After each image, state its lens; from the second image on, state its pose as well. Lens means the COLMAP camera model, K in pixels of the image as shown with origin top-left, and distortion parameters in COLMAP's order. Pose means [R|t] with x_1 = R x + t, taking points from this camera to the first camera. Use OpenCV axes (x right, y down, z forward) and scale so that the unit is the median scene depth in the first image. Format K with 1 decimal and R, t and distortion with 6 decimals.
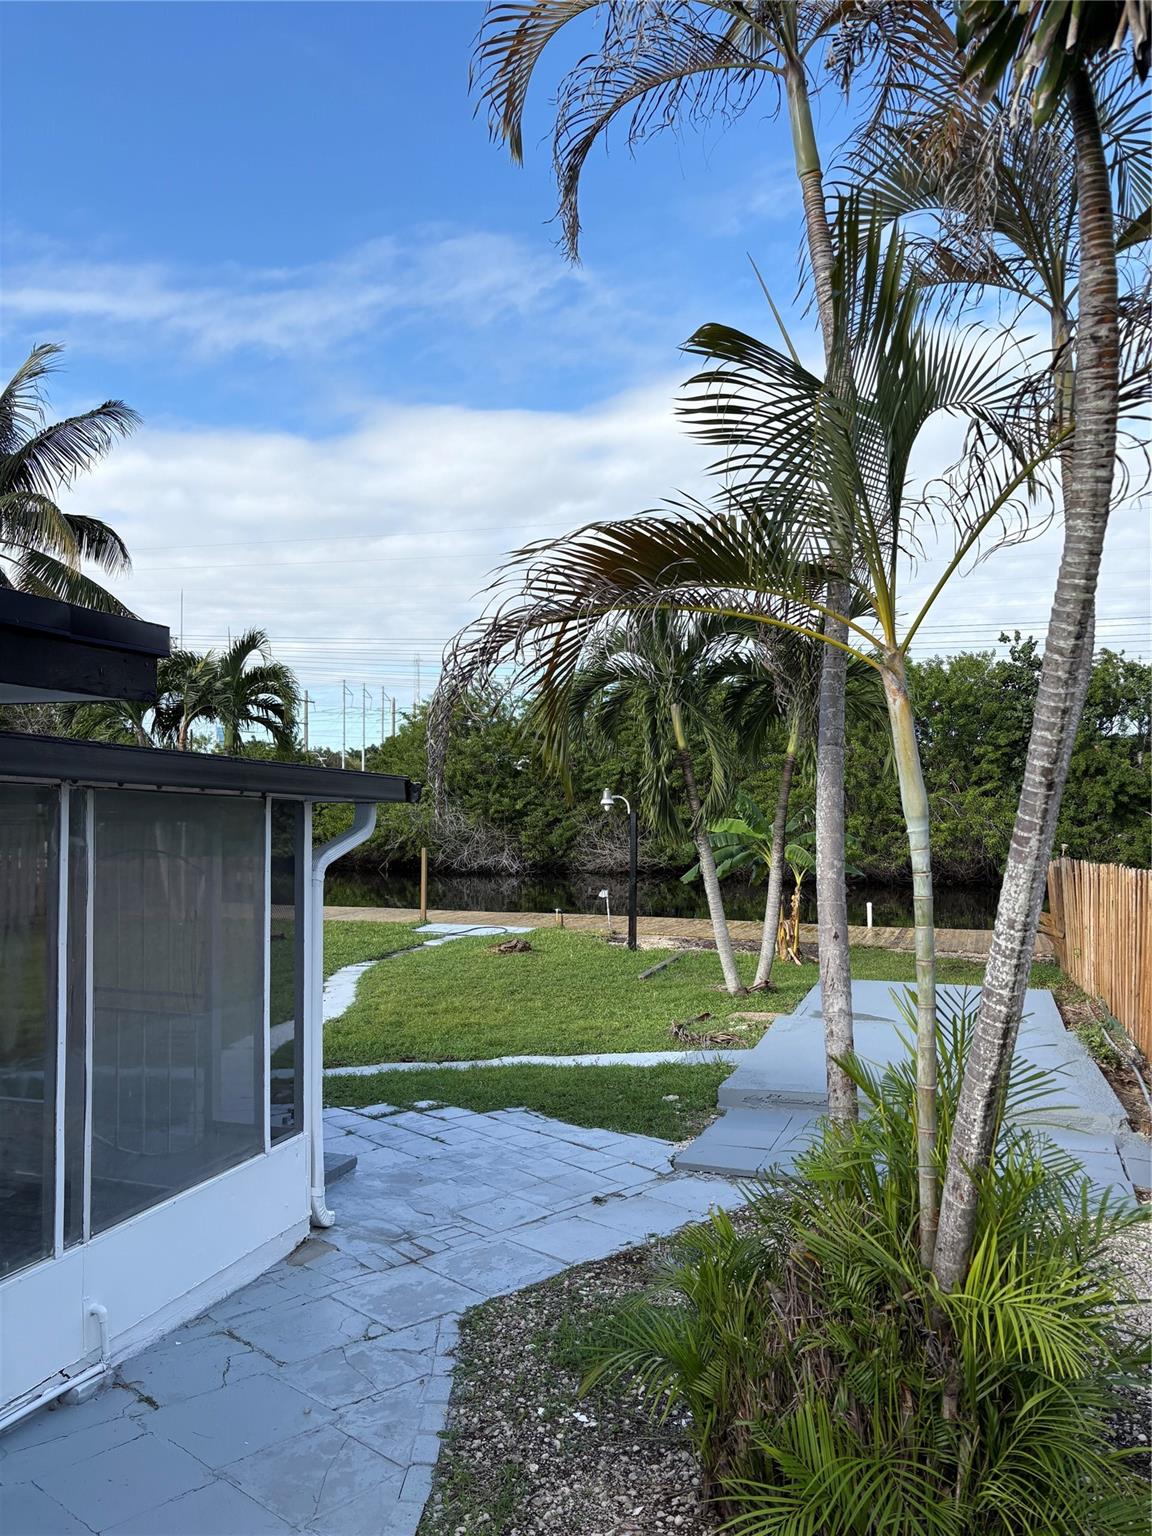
lens RADIAL K [[1155.3, 0, 582.3], [0, 1155.3, 771.5], [0, 0, 1]] dist [0.060498, -0.067949]
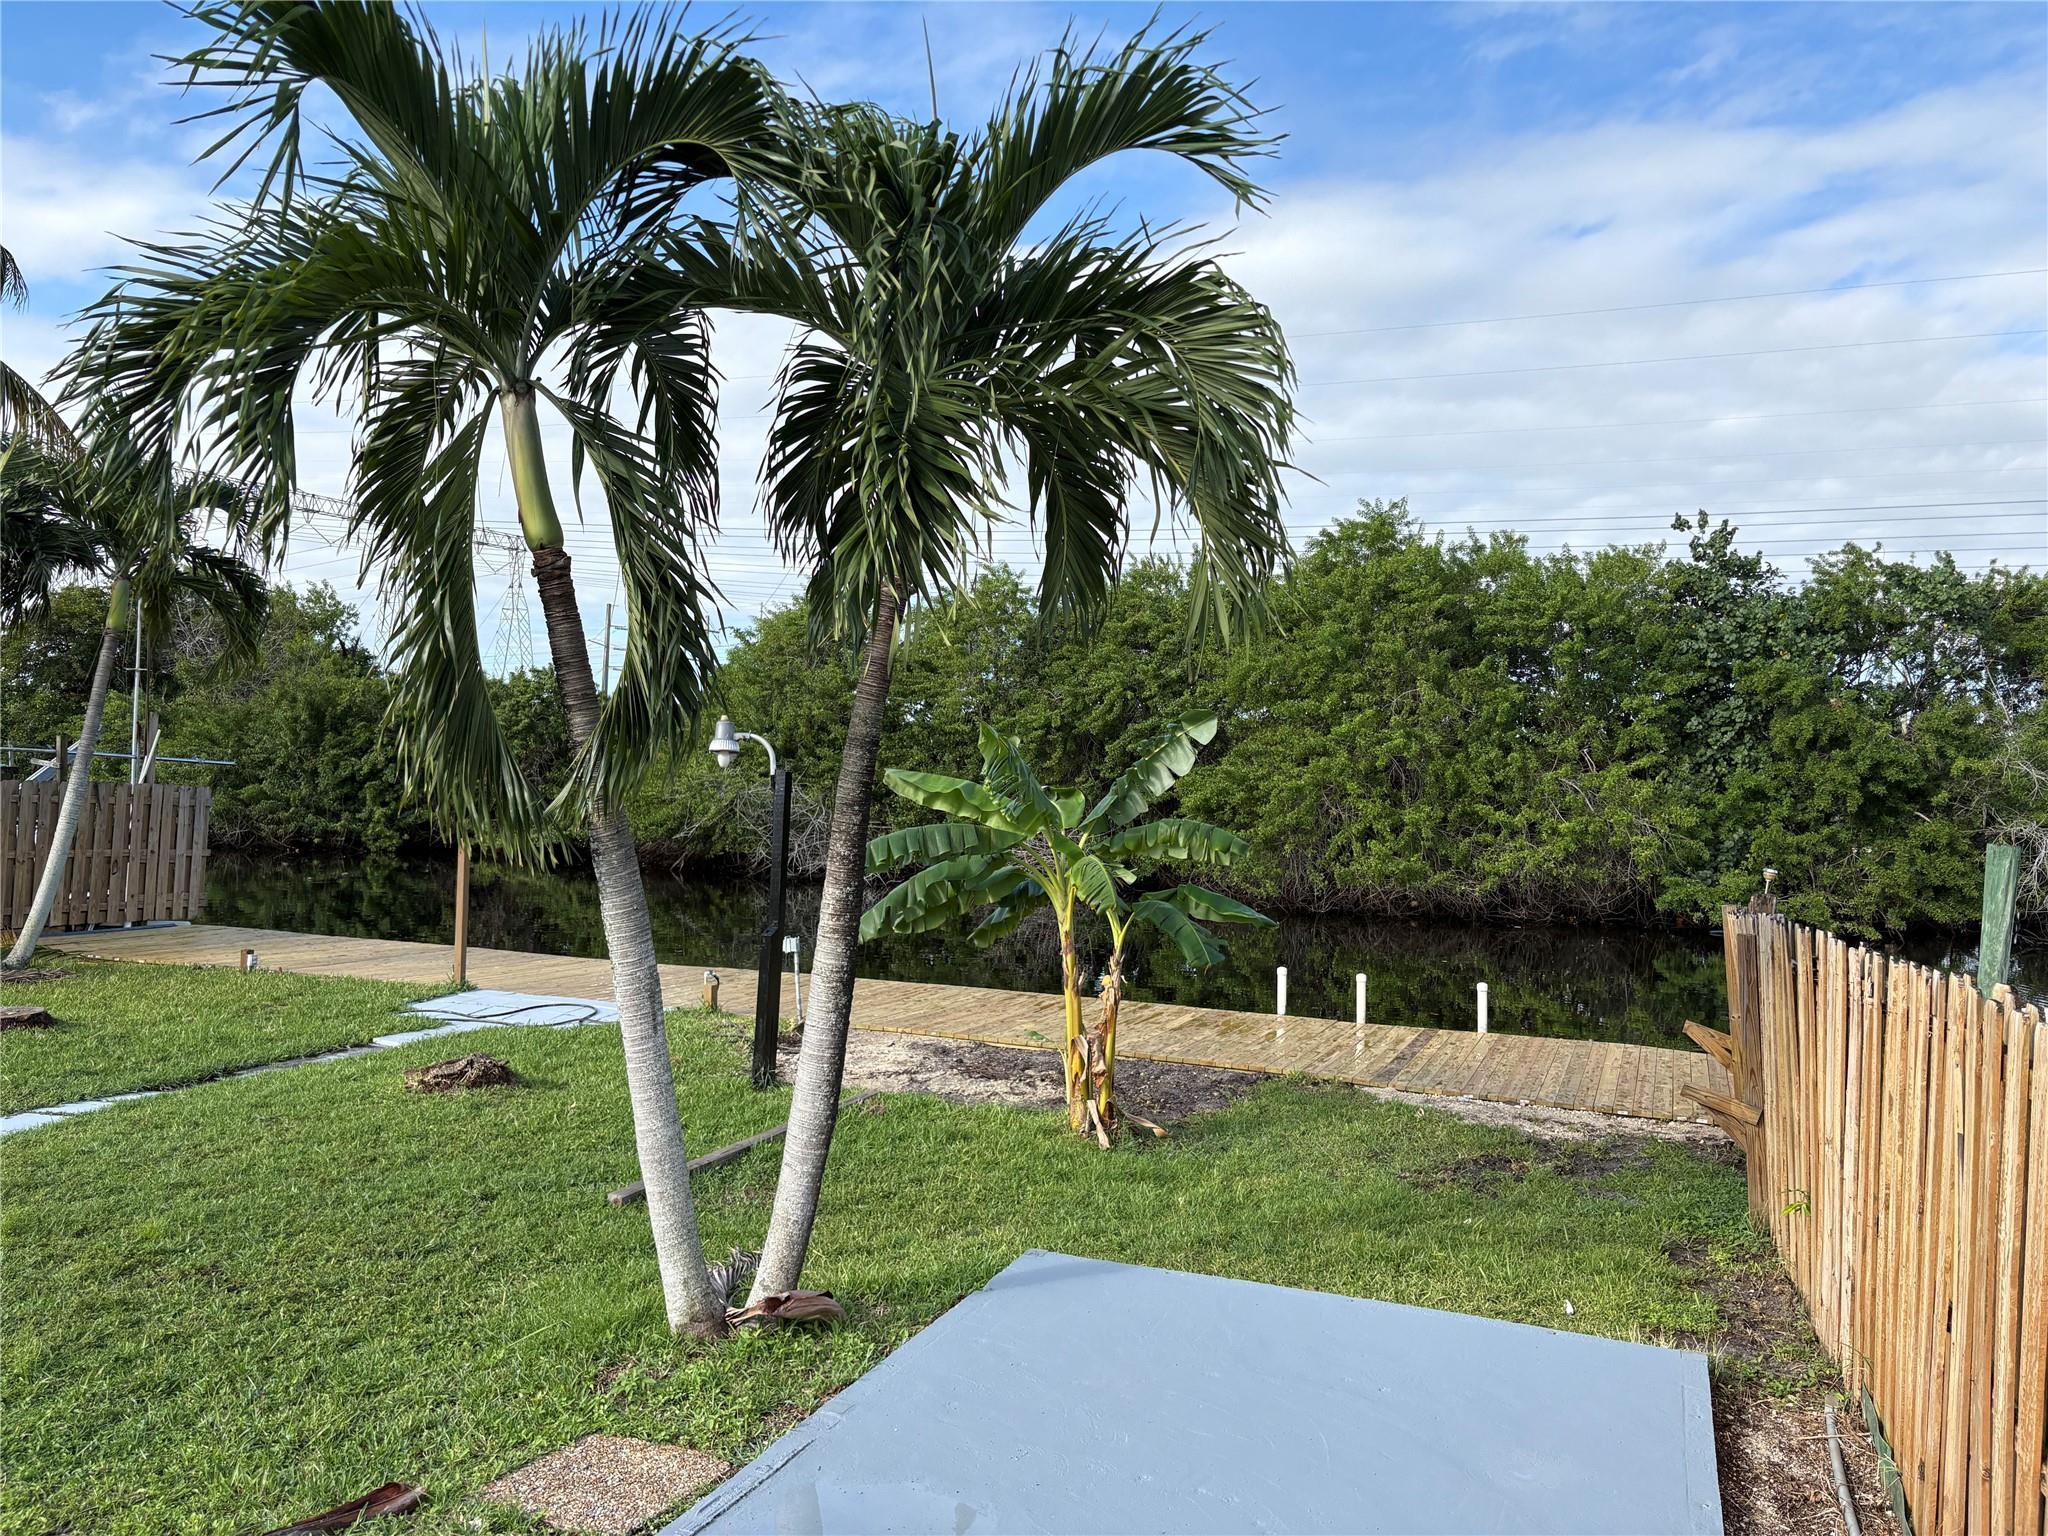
lens RADIAL K [[1540.4, 0, 1017.9], [0, 1540.4, 748.4], [0, 0, 1]] dist [0.060498, -0.067949]
pose [[0.997803, 0.026347, -0.060789, 0.074968], [-0.026019, 0.999642, 0.006186, 0.008947], [0.060931, -0.004591, 0.998131, 0.180253]]
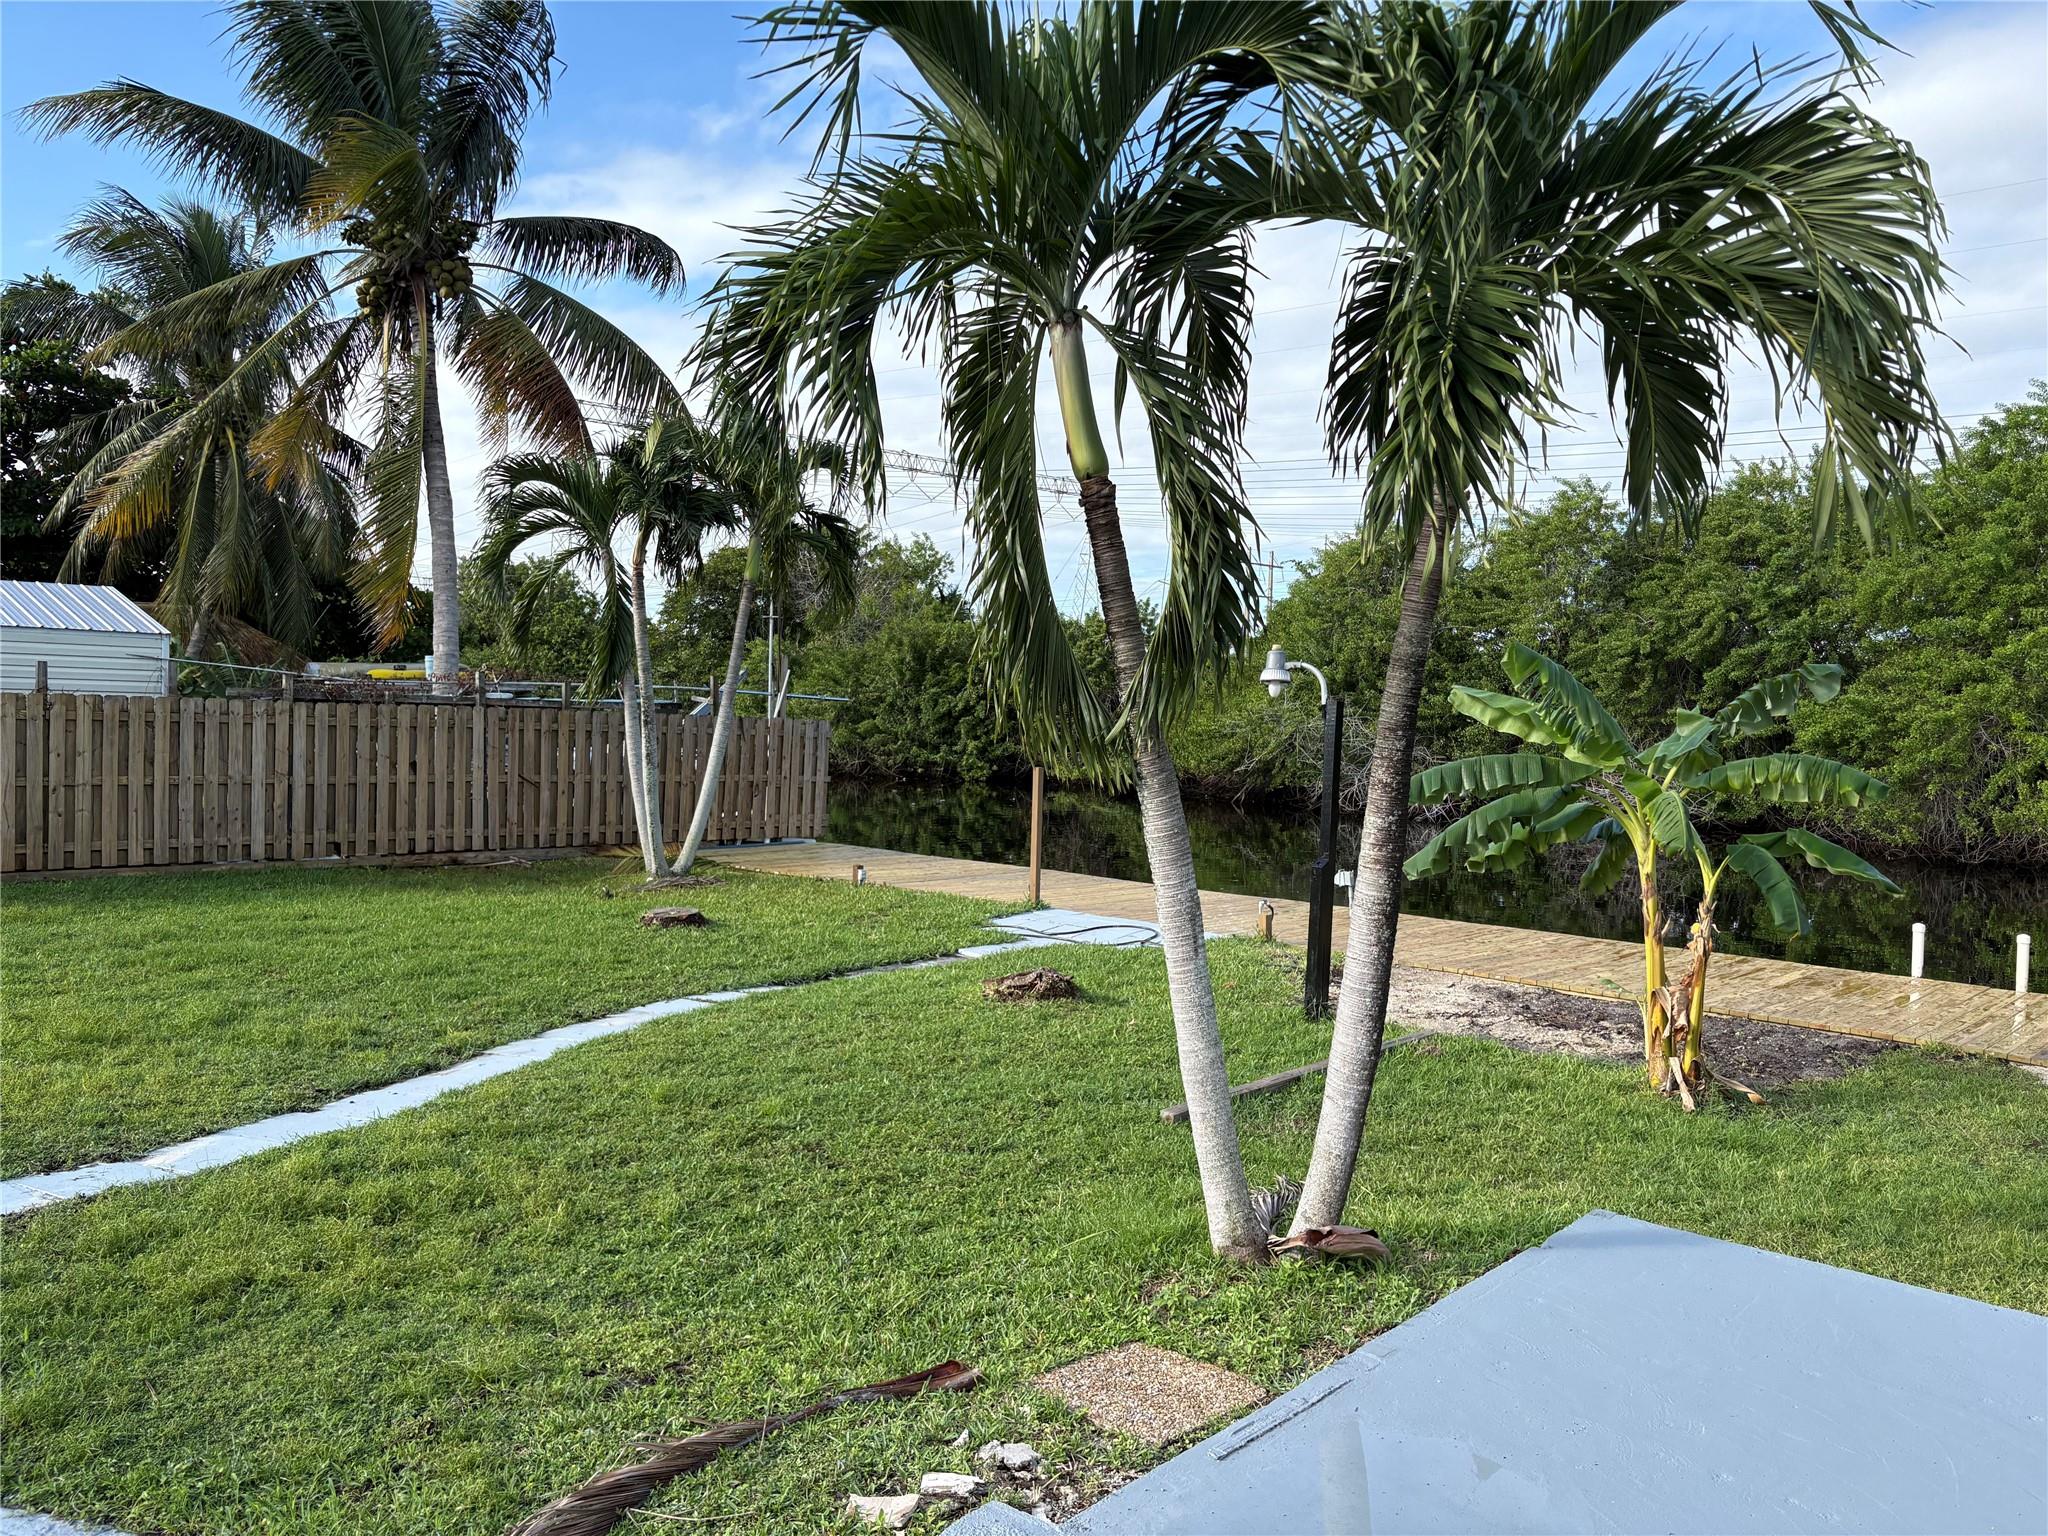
lens RADIAL K [[1540.4, 0, 1045.1], [0, 1540.4, 769.9], [0, 0, 1]] dist [0.060498, -0.067949]
pose [[0.918815, 0.038072, -0.392848, 0.076160], [-0.011924, 0.997560, 0.068789, 0.009893], [0.394509, -0.058520, 0.917027, 0.184867]]
